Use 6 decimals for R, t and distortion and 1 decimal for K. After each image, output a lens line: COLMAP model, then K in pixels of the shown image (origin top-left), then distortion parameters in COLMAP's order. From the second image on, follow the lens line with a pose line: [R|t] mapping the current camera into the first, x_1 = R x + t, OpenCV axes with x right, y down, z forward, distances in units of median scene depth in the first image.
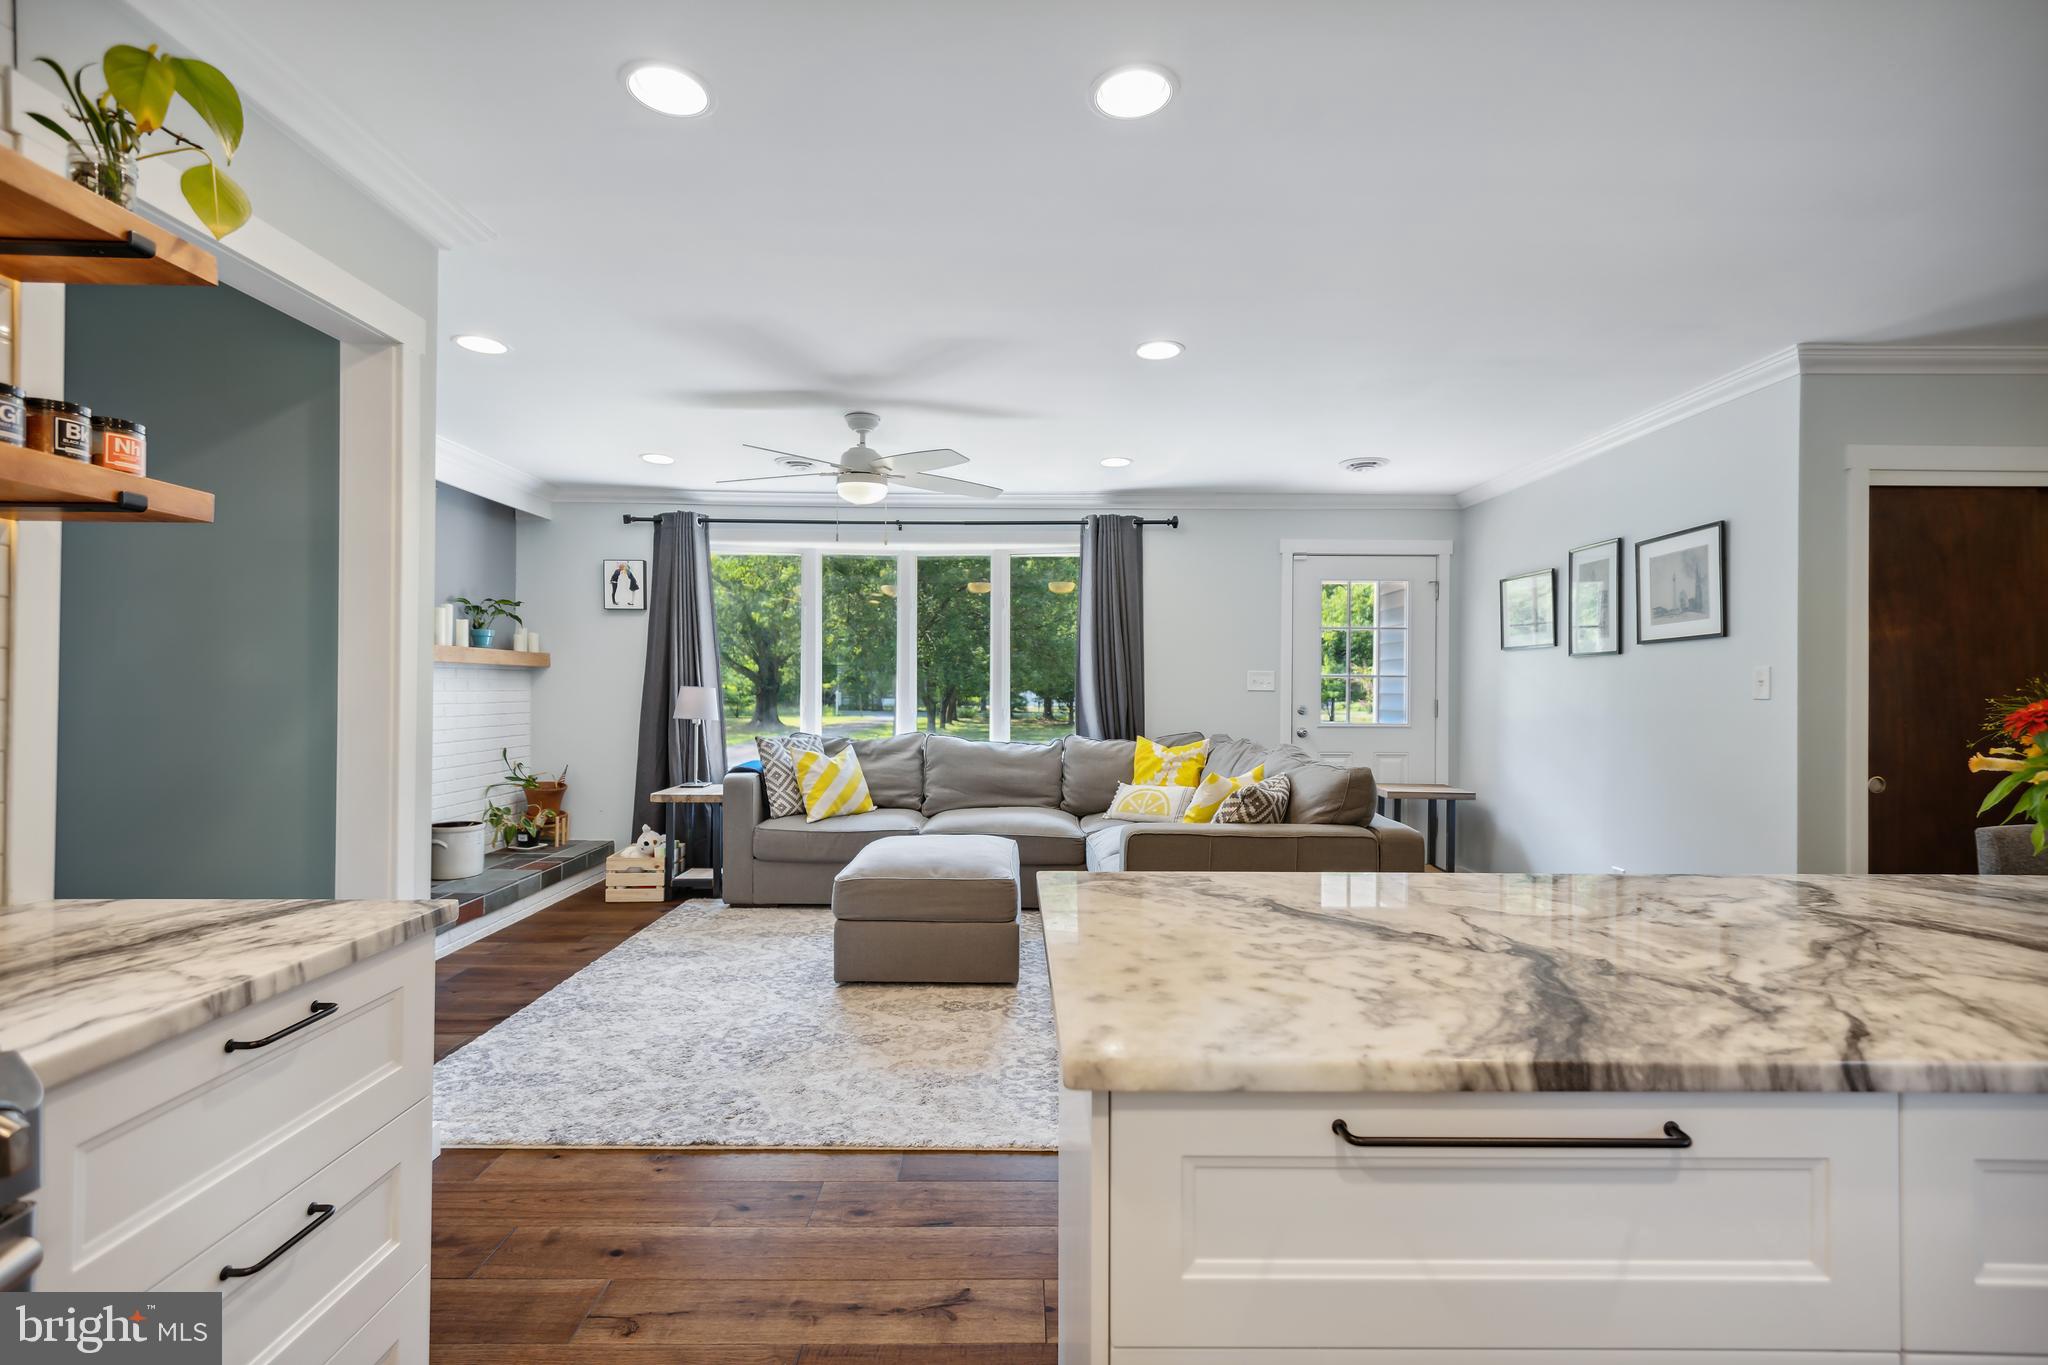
lens RADIAL K [[949.5, 0, 1017.1], [0, 949.5, 685.3], [0, 0, 1]] dist [0.024375, -0.009879]
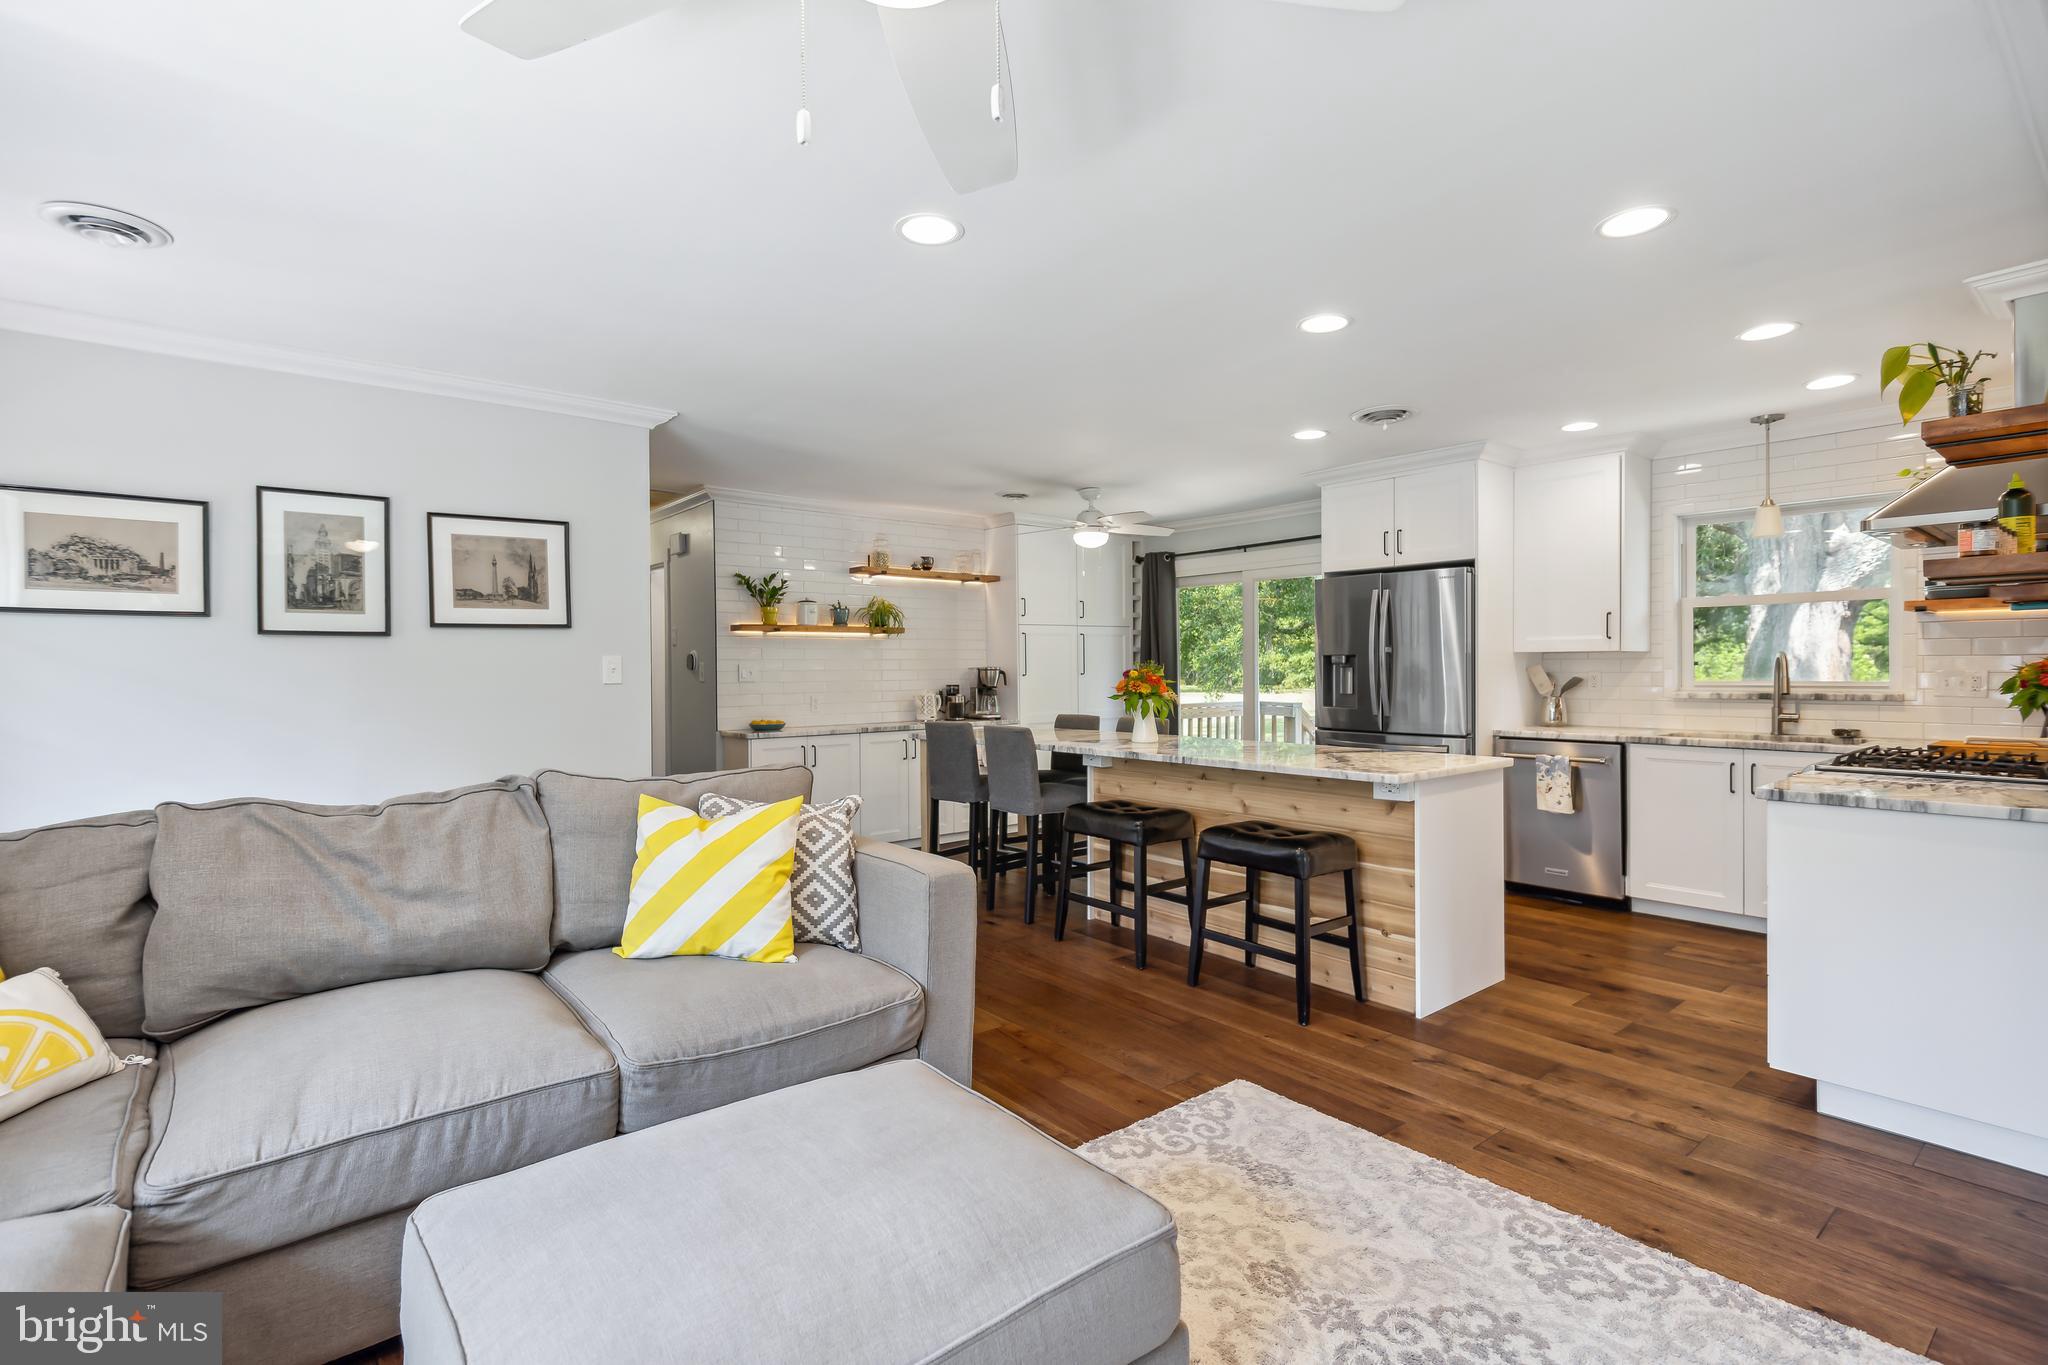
lens RADIAL K [[949.5, 0, 1025.6], [0, 949.5, 677.7], [0, 0, 1]] dist [0.024375, -0.009879]
pose [[-0.634913, -0.007108, 0.772551, -0.424743], [0.002145, 0.999938, 0.010963, -0.004454], [-0.772581, 0.008618, -0.634858, 1.242724]]
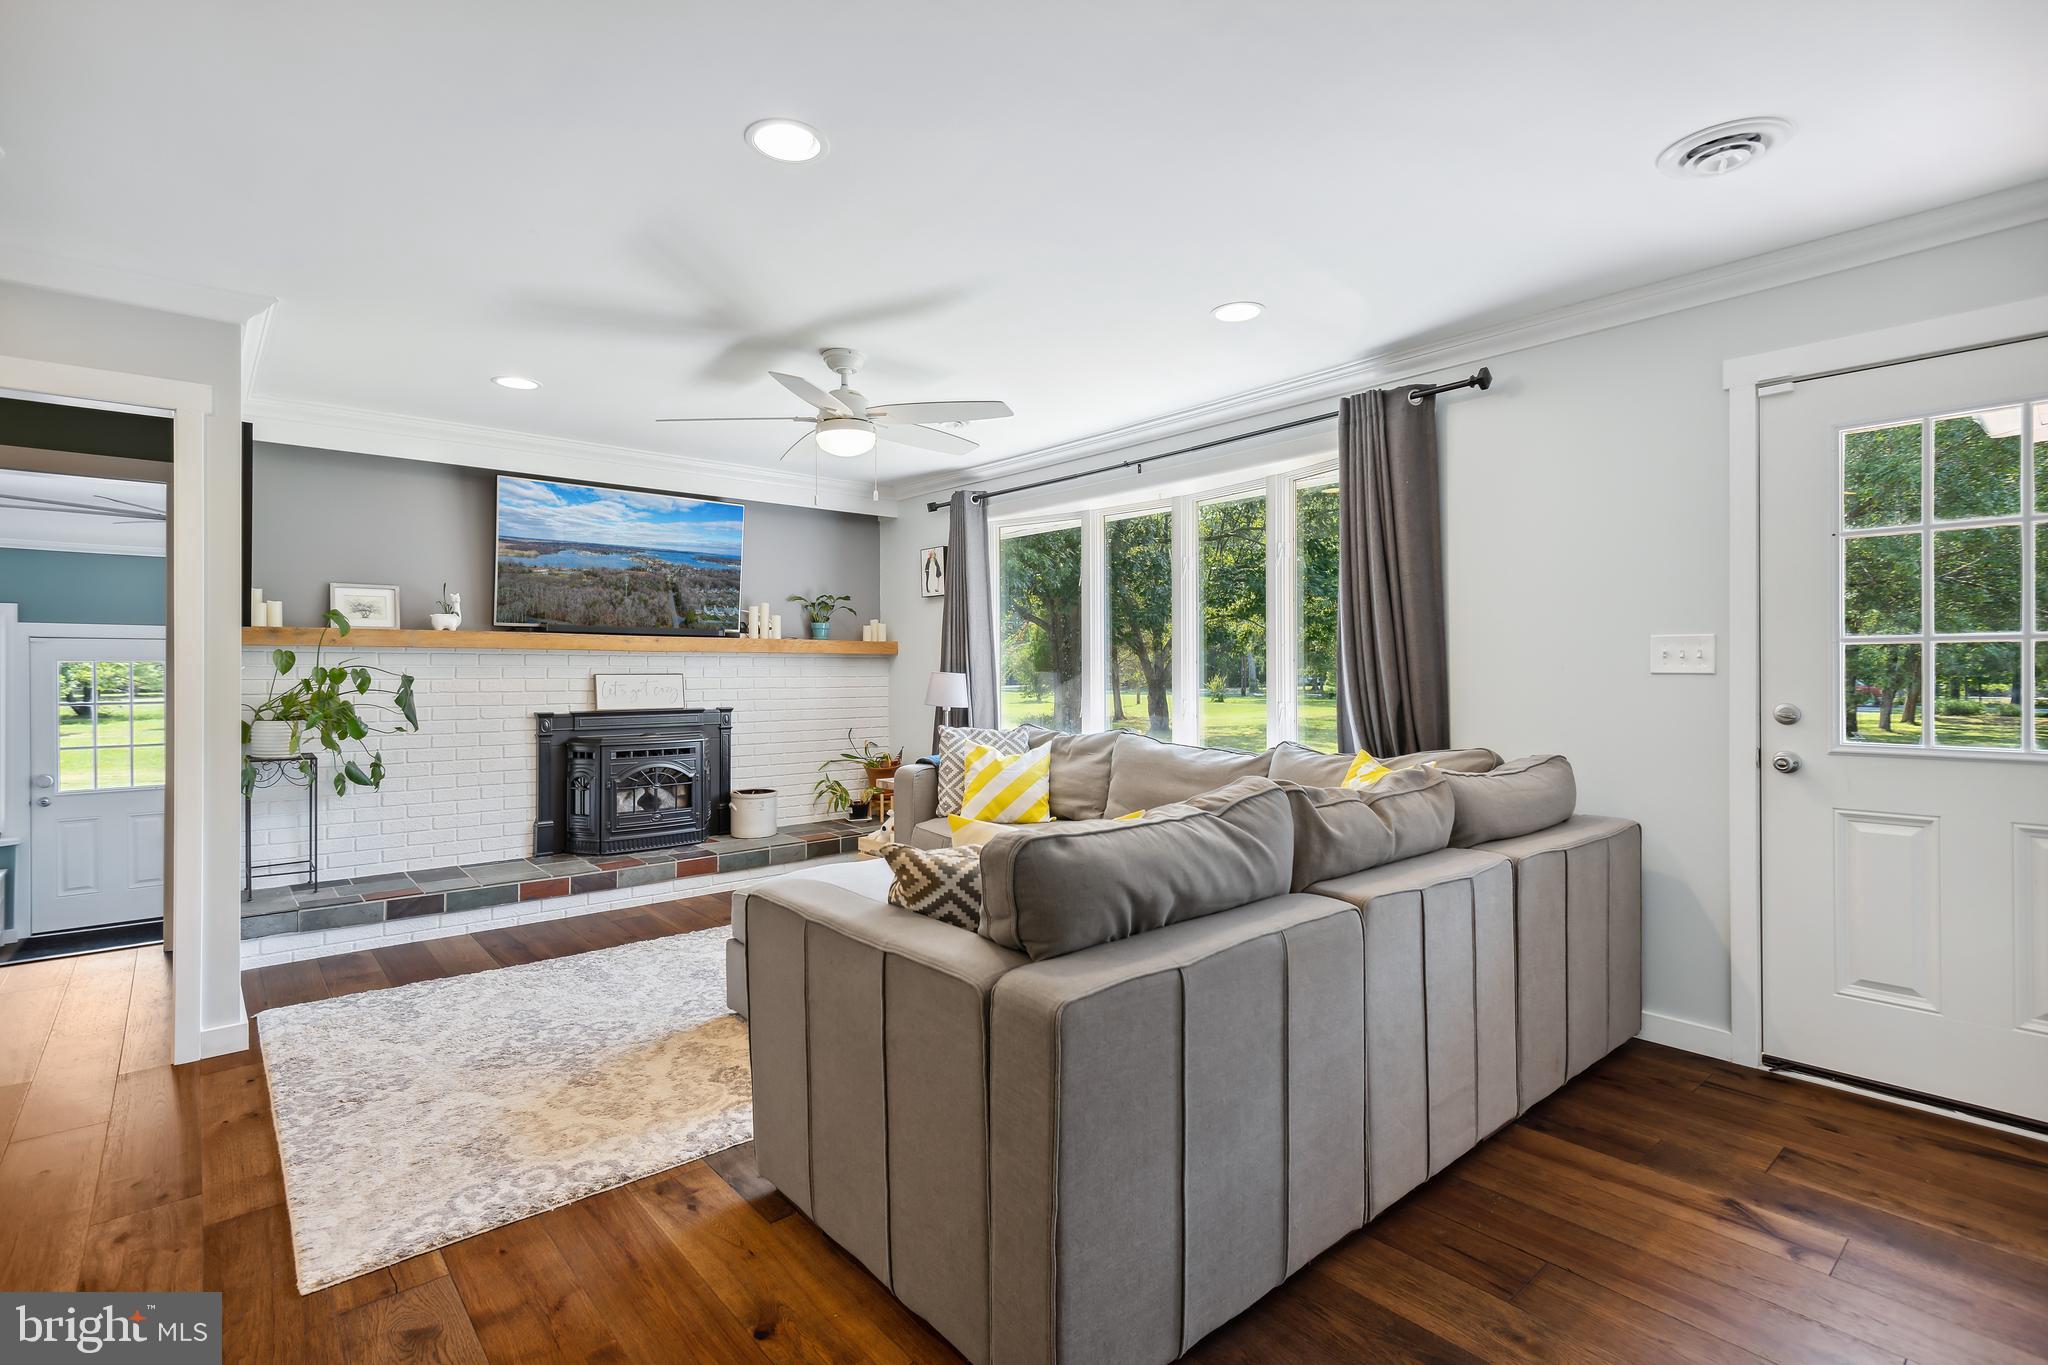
lens RADIAL K [[949.5, 0, 1013.0], [0, 949.5, 683.4], [0, 0, 1]] dist [0.024375, -0.009879]
pose [[0.646298, 0.001306, -0.763084, 0.634557], [0.007824, 0.999935, 0.008337, 0.006783], [0.763045, -0.011358, 0.646245, 0.614142]]
